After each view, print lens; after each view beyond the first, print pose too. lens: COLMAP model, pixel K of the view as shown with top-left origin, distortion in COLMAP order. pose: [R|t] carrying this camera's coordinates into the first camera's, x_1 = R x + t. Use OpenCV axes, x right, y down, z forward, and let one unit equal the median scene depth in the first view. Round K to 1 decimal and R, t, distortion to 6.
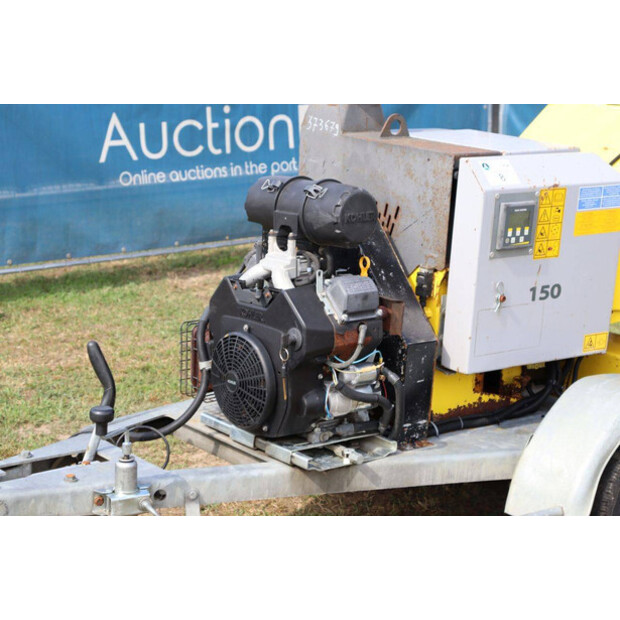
lens RADIAL K [[1455.0, 0, 310.0], [0, 1455.0, 310.0], [0, 0, 1]] dist [0.250852, 0.588121]
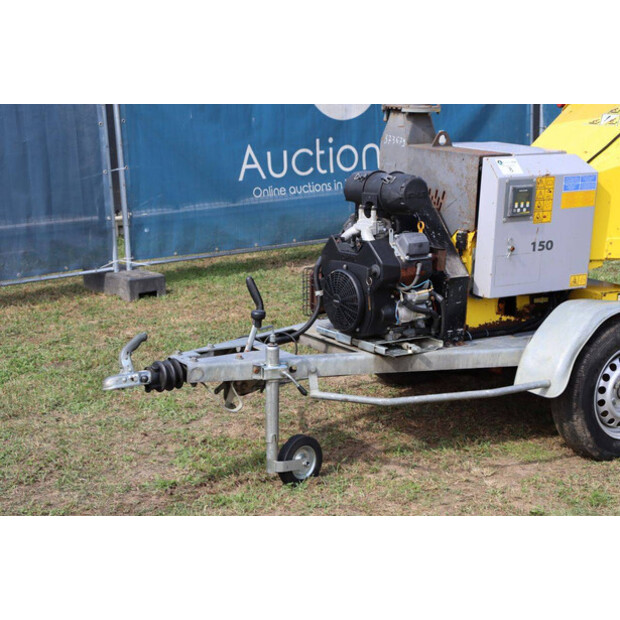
lens RADIAL K [[1265.7, 0, 310.0], [0, 1265.7, 310.0], [0, 0, 1]] dist [0.235513, 0.140371]
pose [[0.997313, -0.009374, -0.072663, 0.016526], [0.008371, 0.999866, -0.014092, 0.073768], [0.072785, 0.013446, 0.997257, -0.350109]]
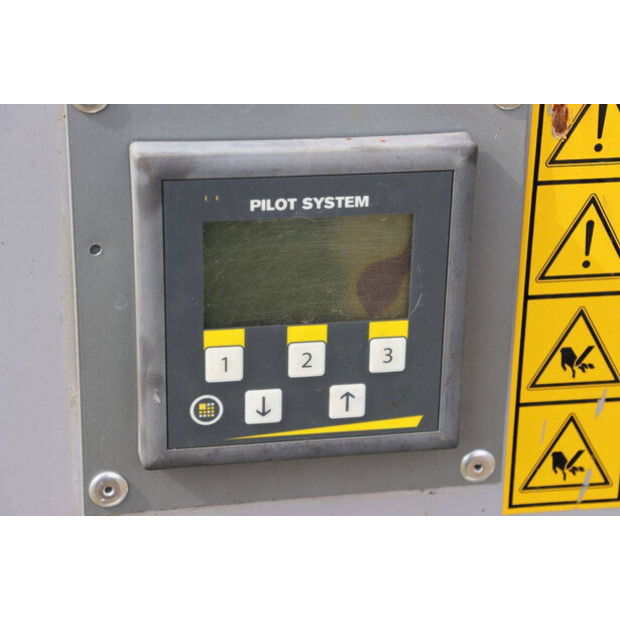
lens RADIAL K [[1455.0, 0, 310.0], [0, 1455.0, 310.0], [0, 0, 1]] dist [0.250852, 0.588121]
pose [[0.889702, 0.124335, -0.439286, 0.203158], [-0.071975, 0.988368, 0.133972, -0.076037], [0.450833, -0.087577, 0.888301, 0.873486]]
